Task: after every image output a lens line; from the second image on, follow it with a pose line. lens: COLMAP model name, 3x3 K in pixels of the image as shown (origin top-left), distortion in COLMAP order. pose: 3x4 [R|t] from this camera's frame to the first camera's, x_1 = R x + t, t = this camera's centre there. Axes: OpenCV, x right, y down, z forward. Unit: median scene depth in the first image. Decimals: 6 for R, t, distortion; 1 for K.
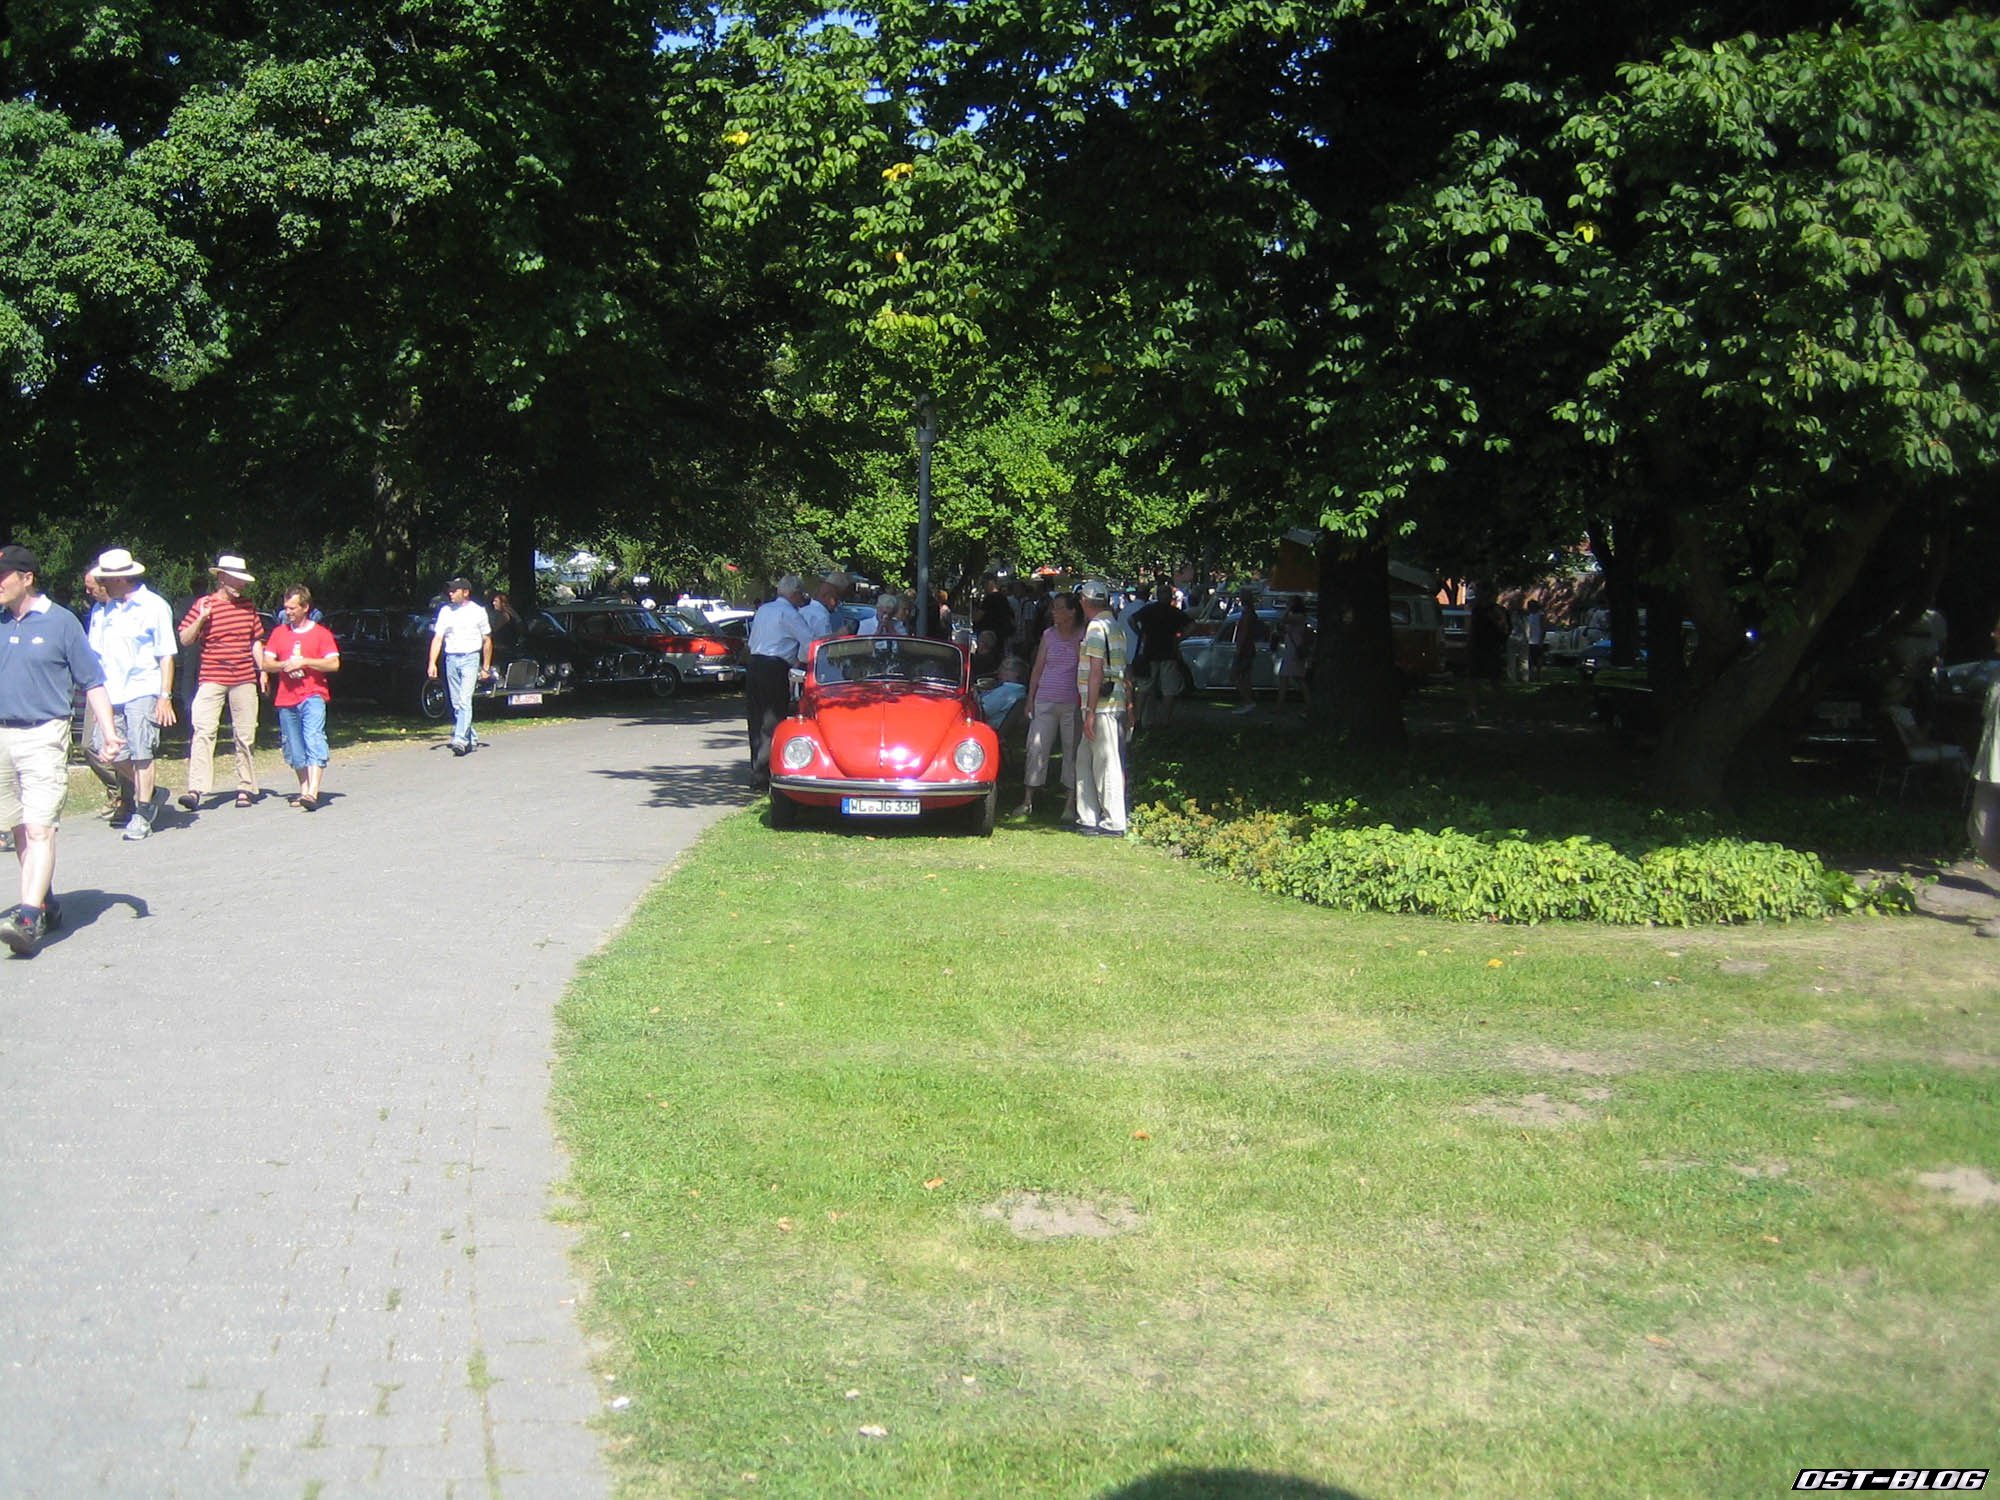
lens RADIAL K [[2173.7, 0, 995.3], [0, 2173.7, 758.3], [0, 0, 1]] dist [-0.155335, 0.187780]
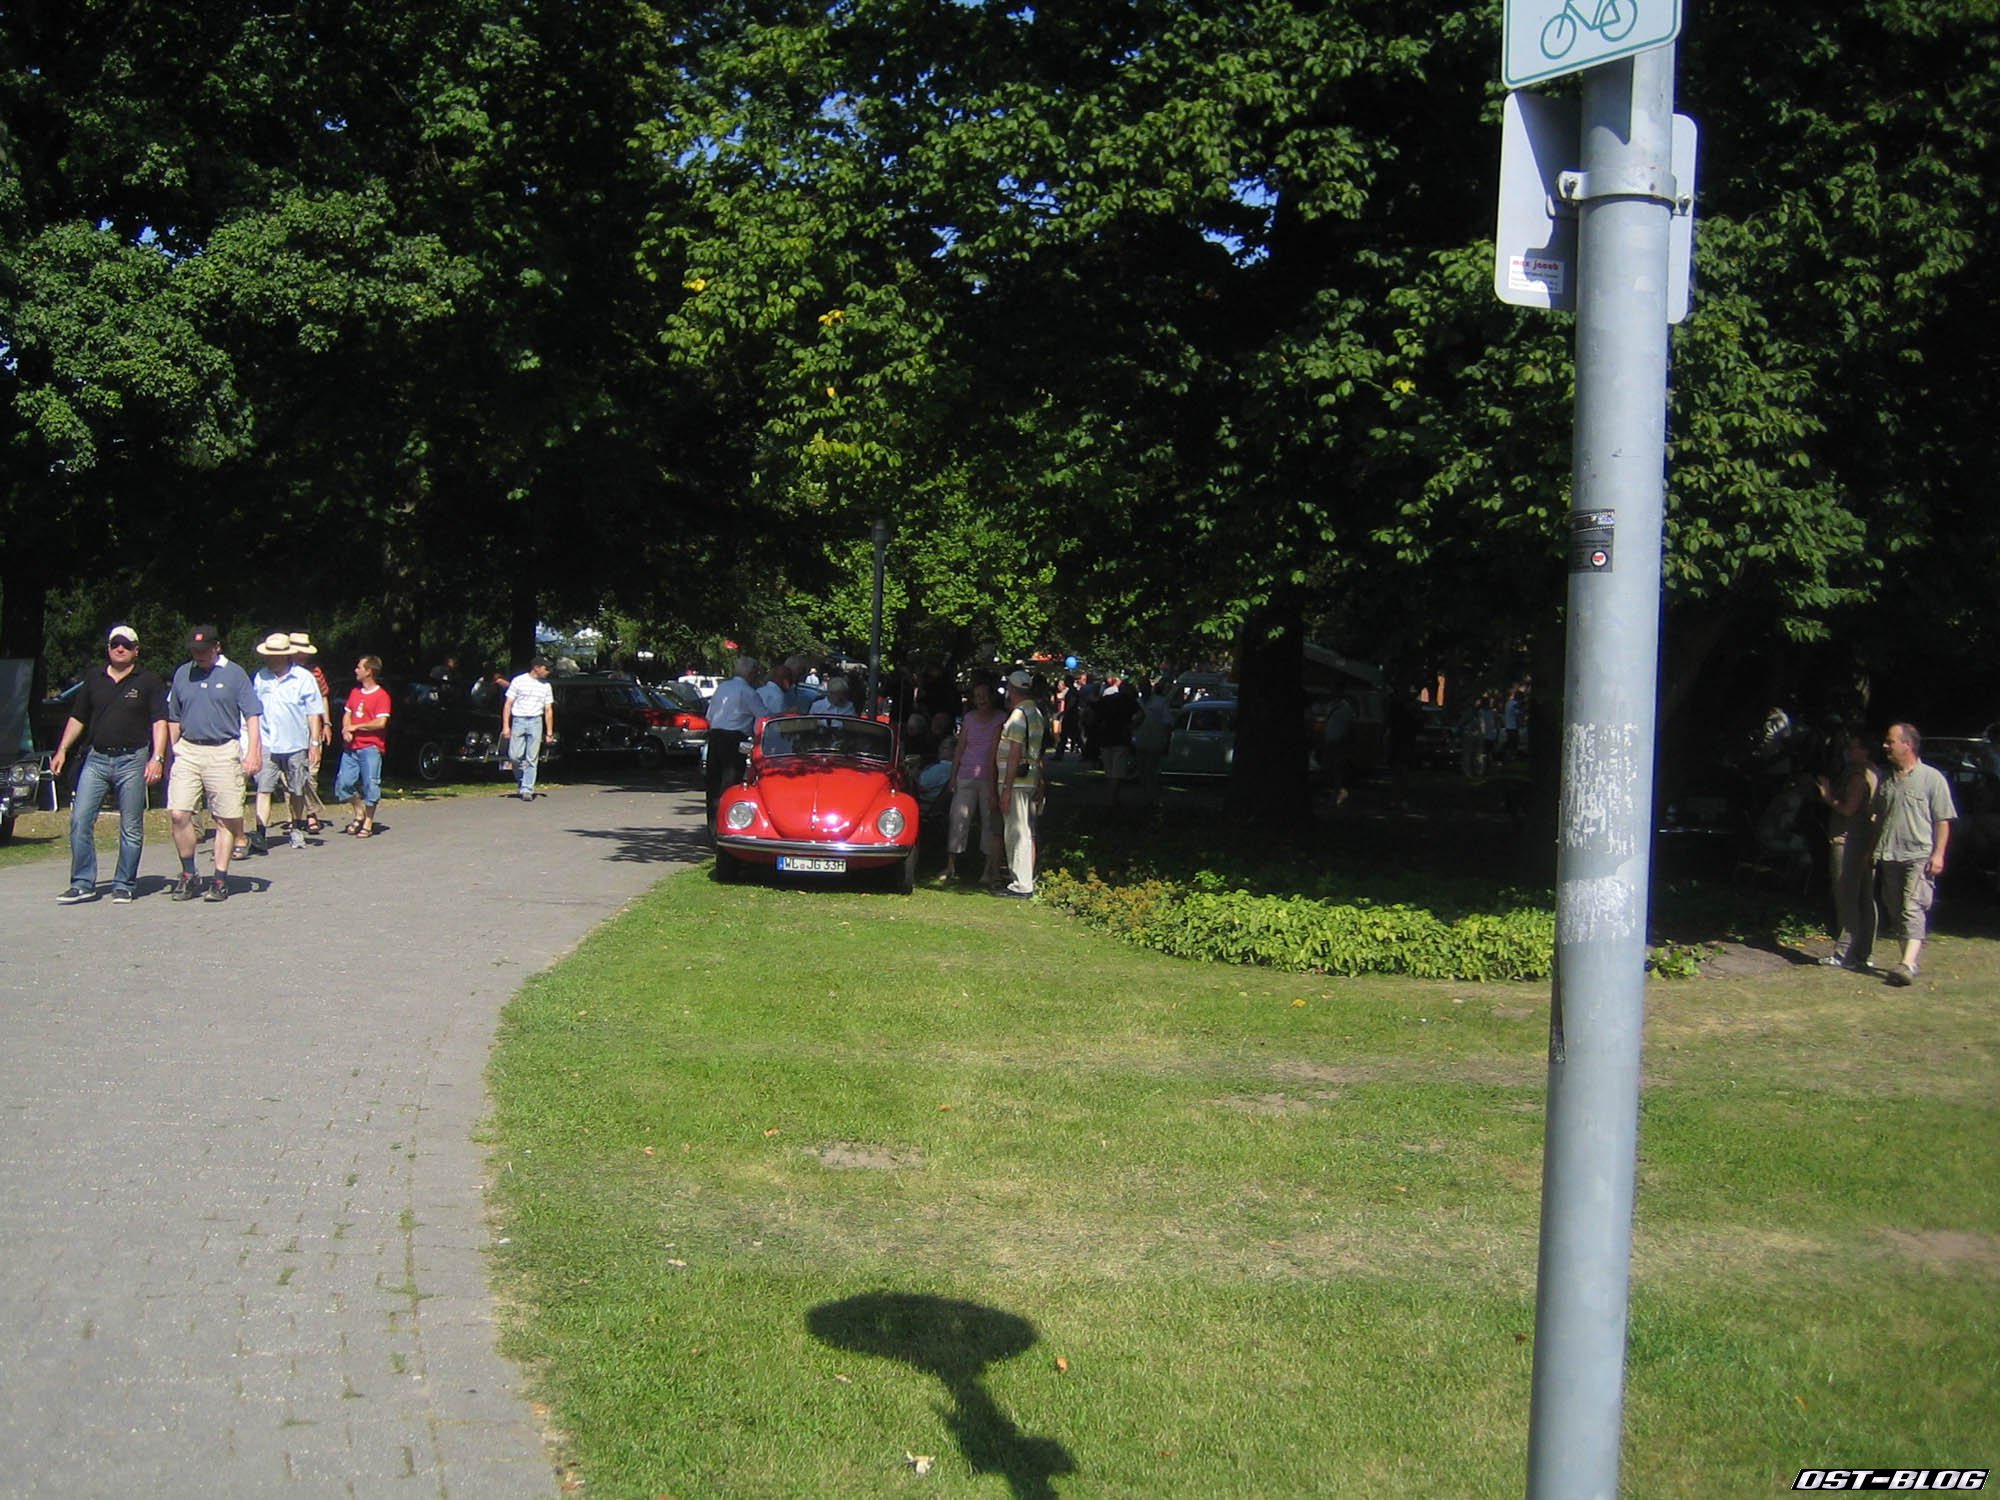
lens RADIAL K [[2086.4, 0, 943.2], [0, 2086.4, 755.4], [0, 0, 1]] dist [-0.147744, 0.178568]
pose [[0.999543, 0.026733, -0.014103, 0.038251], [-0.027258, 0.998889, -0.038436, 0.006540], [0.013060, 0.038803, 0.999162, -0.114166]]
